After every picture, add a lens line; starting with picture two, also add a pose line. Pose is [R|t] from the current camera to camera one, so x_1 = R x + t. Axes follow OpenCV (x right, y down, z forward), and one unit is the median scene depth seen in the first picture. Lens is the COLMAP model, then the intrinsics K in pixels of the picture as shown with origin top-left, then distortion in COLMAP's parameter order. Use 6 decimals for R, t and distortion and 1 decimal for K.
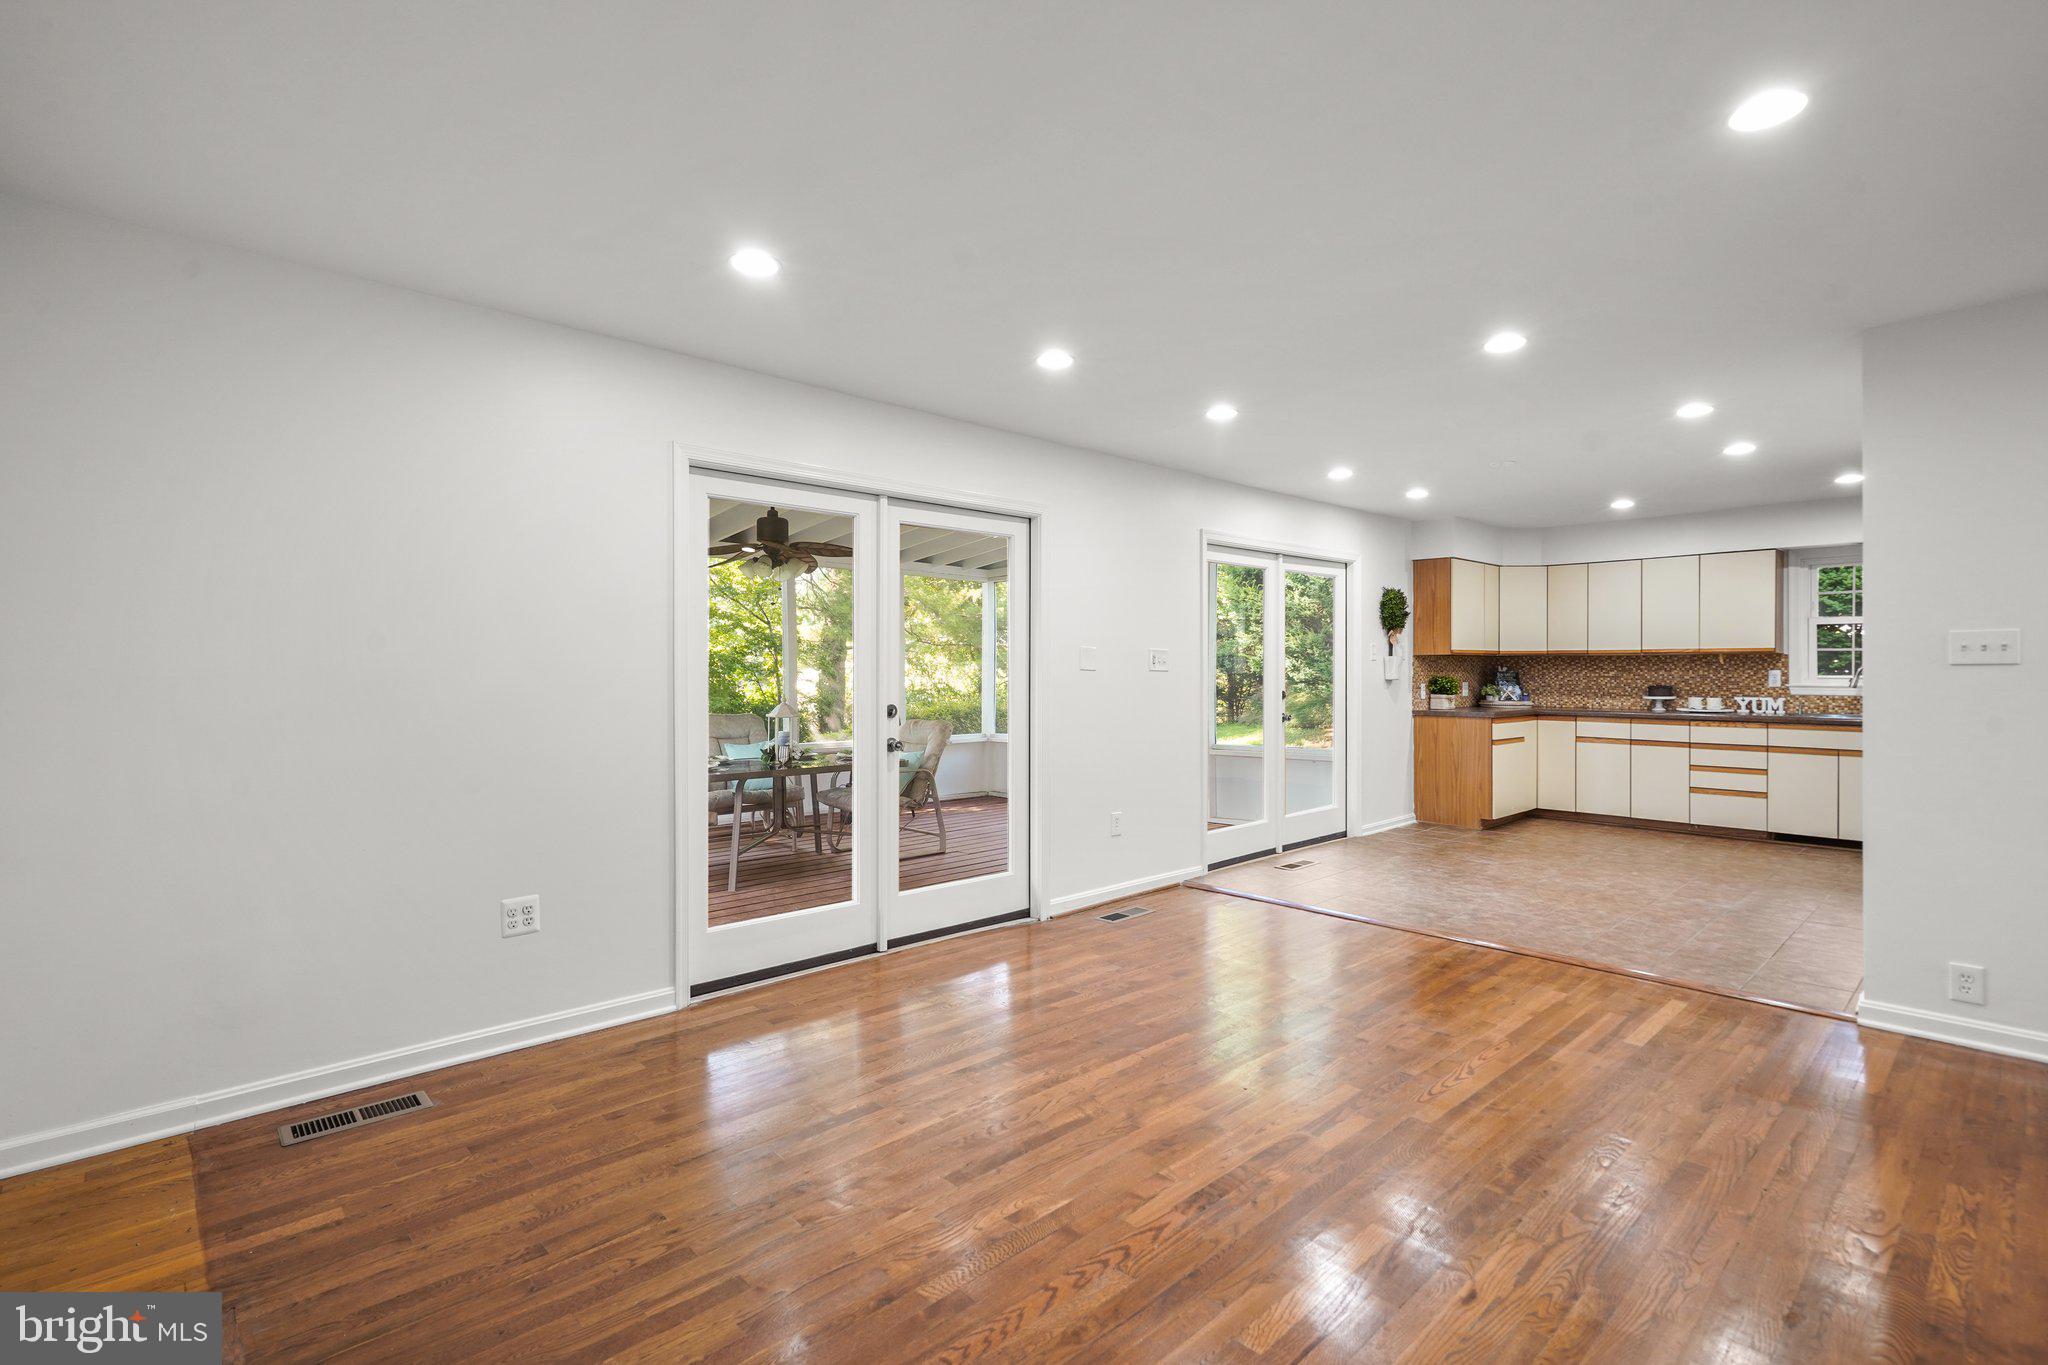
lens RADIAL K [[945.0, 0, 1029.1], [0, 945.0, 676.8], [0, 0, 1]] dist [-0.001237, 0.000642]
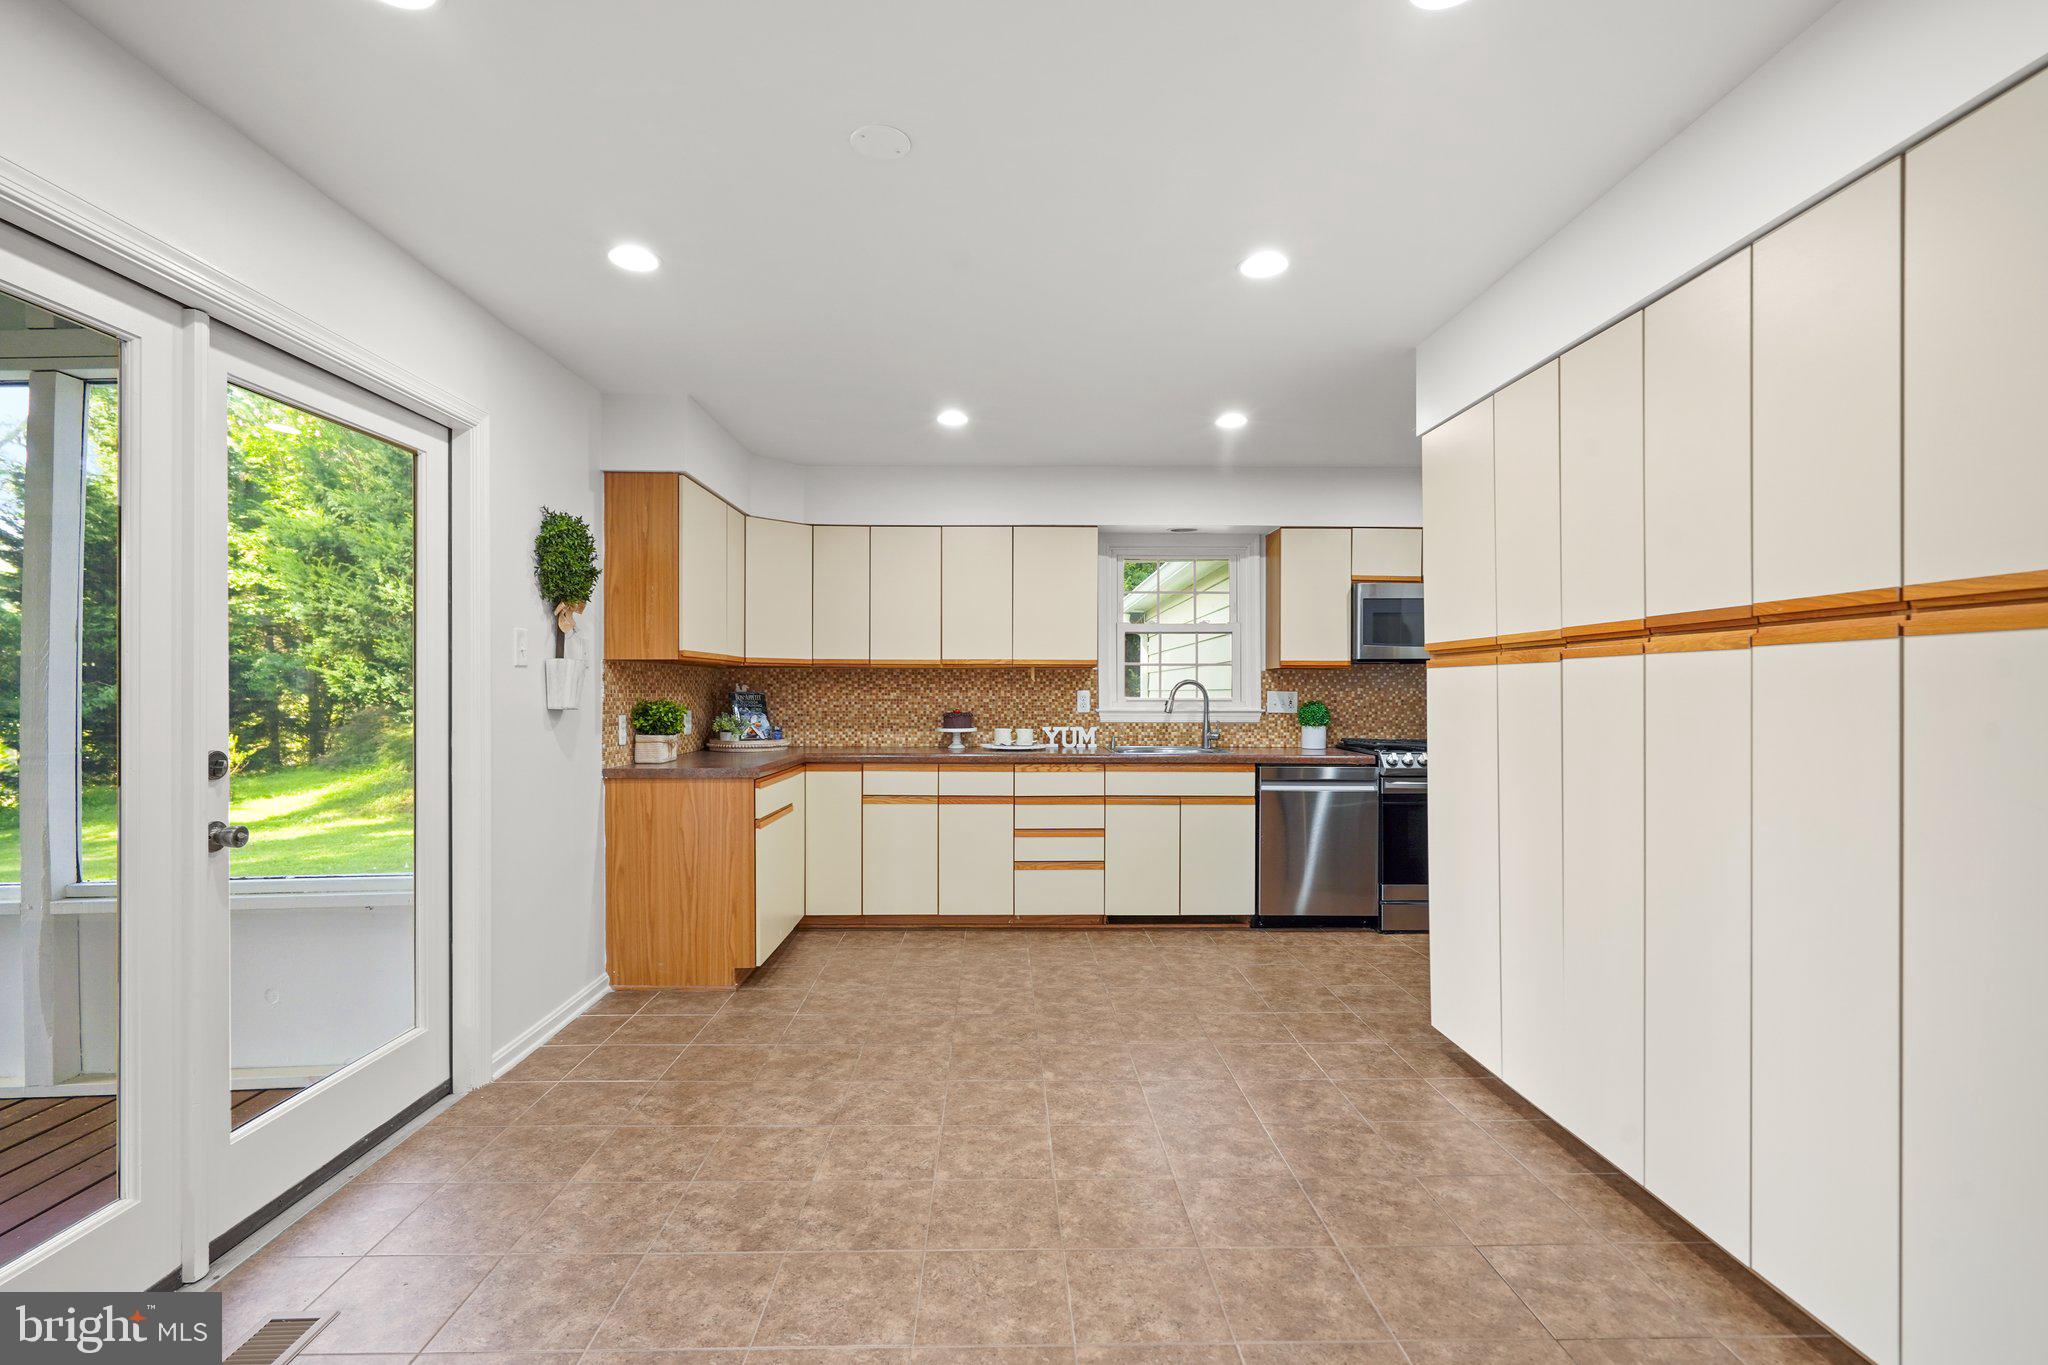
lens RADIAL K [[945.0, 0, 1017.2], [0, 945.0, 689.4], [0, 0, 1]] dist [-0.001237, 0.000642]
pose [[0.672827, 0.002946, 0.739794, 0.187151], [0.004440, 0.999958, -0.008020, -0.001968], [-0.739786, 0.008680, 0.672786, 0.512645]]
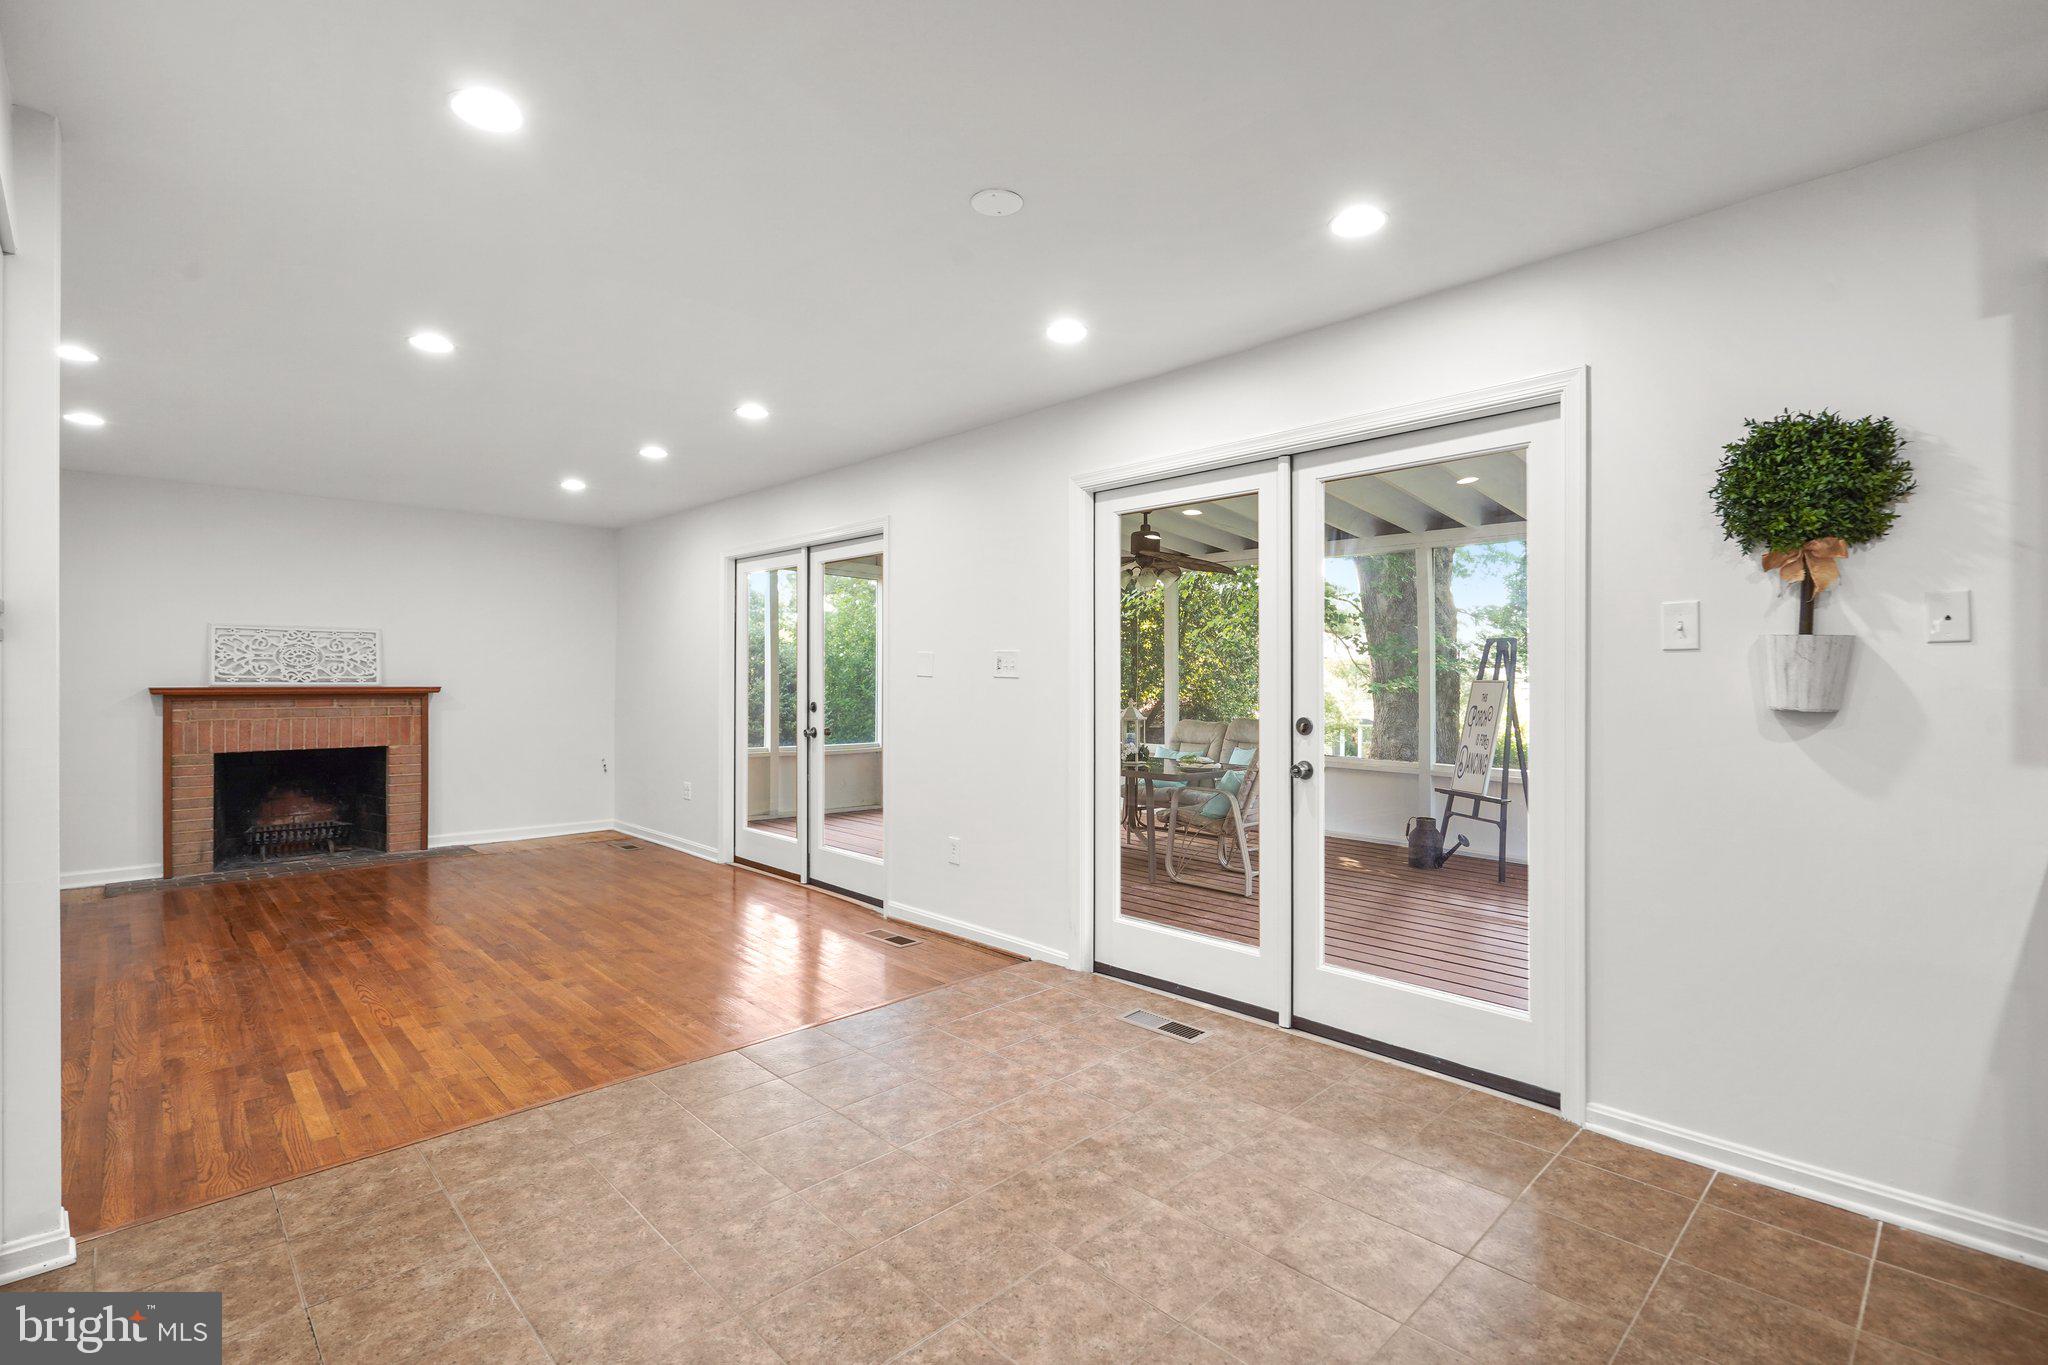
lens RADIAL K [[945.0, 0, 1026.7], [0, 945.0, 676.3], [0, 0, 1]] dist [-0.001237, 0.000642]
pose [[0.012104, 0.003840, -0.999919, 0.682363], [-0.006931, 0.999969, 0.003757, -0.008216], [0.999903, 0.006885, 0.012131, 0.734671]]
